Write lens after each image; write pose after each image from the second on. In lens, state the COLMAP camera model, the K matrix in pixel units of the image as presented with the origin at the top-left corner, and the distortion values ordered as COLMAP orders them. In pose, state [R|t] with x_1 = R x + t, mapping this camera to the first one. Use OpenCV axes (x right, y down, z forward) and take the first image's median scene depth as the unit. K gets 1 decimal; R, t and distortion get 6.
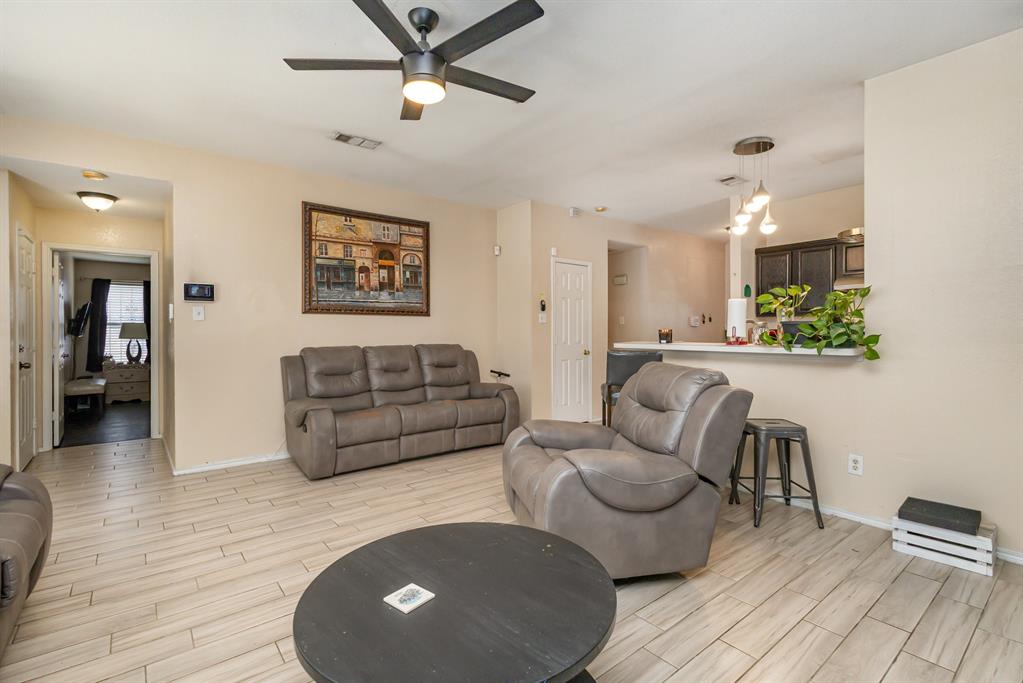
lens RADIAL K [[473.5, 0, 511.6], [0, 473.5, 334.6], [0, 0, 1]] dist [0.010878, -0.001536]
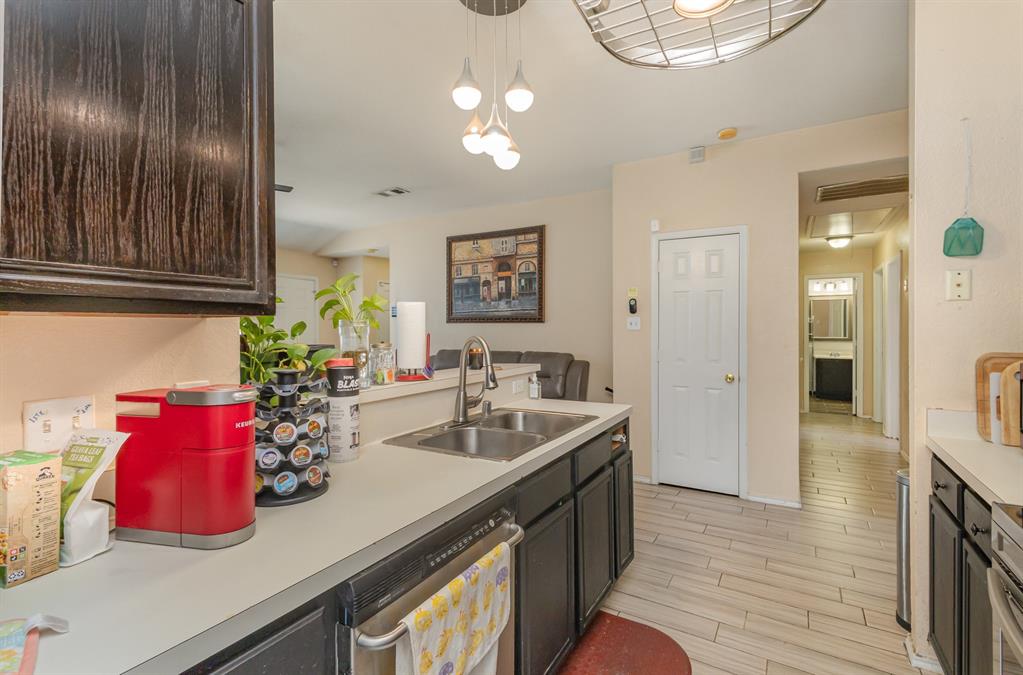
lens RADIAL K [[473.5, 0, 511.5], [0, 473.5, 333.4], [0, 0, 1]] dist [0.010878, -0.001536]
pose [[0.340651, 0.015627, -0.940060, 0.752724], [-0.005535, 0.999878, 0.014616, -0.032493], [0.940174, 0.000224, 0.340696, 0.644843]]
